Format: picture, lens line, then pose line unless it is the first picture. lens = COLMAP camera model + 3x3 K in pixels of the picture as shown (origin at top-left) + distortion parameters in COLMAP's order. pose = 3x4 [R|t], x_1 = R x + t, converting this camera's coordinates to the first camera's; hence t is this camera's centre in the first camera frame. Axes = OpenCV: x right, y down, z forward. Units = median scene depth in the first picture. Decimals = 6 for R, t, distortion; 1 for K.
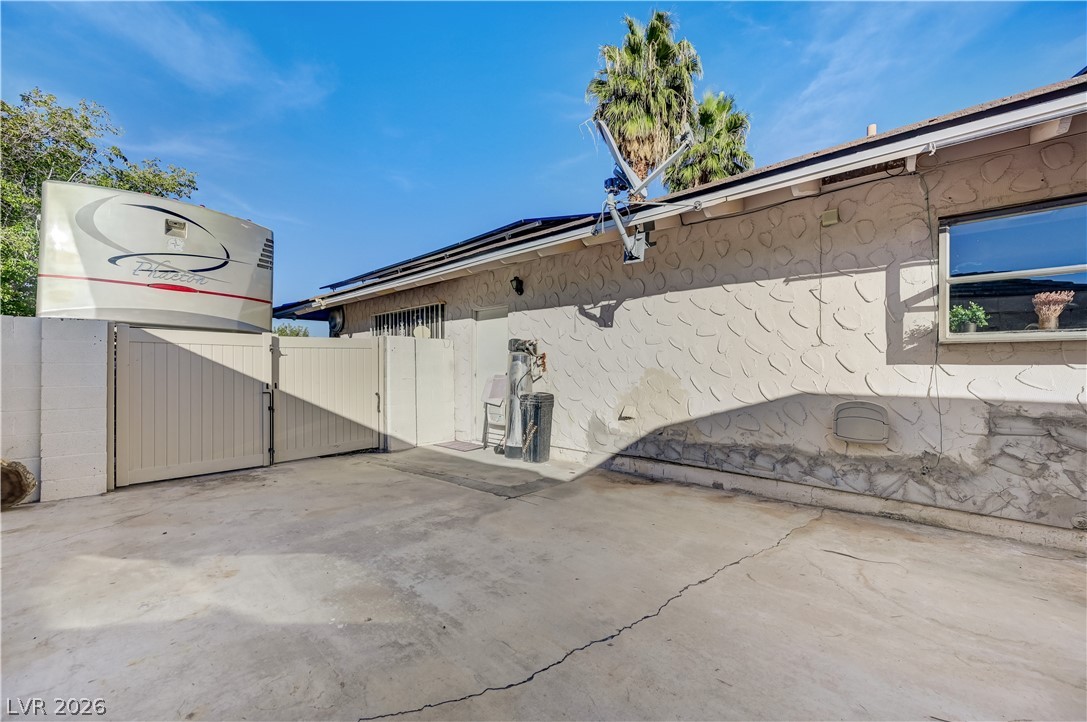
lens RADIAL K [[435.1, 0, 553.7], [0, 435.1, 360.6], [0, 0, 1]] dist [-0.001956, 0.000442]
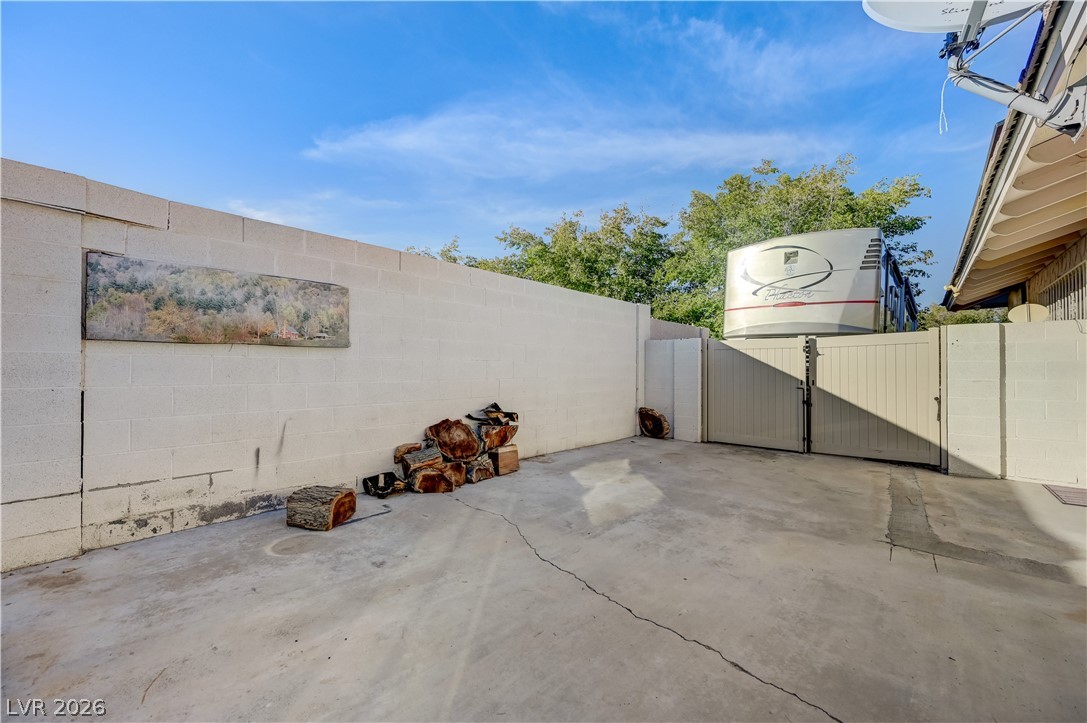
lens RADIAL K [[435.1, 0, 538.3], [0, 435.1, 365.0], [0, 0, 1]] dist [-0.001956, 0.000442]
pose [[-0.018506, -0.005860, -0.999812, 0.729839], [0.016515, 0.999845, -0.006166, 0.011376], [0.999692, -0.016626, -0.018406, 0.480664]]
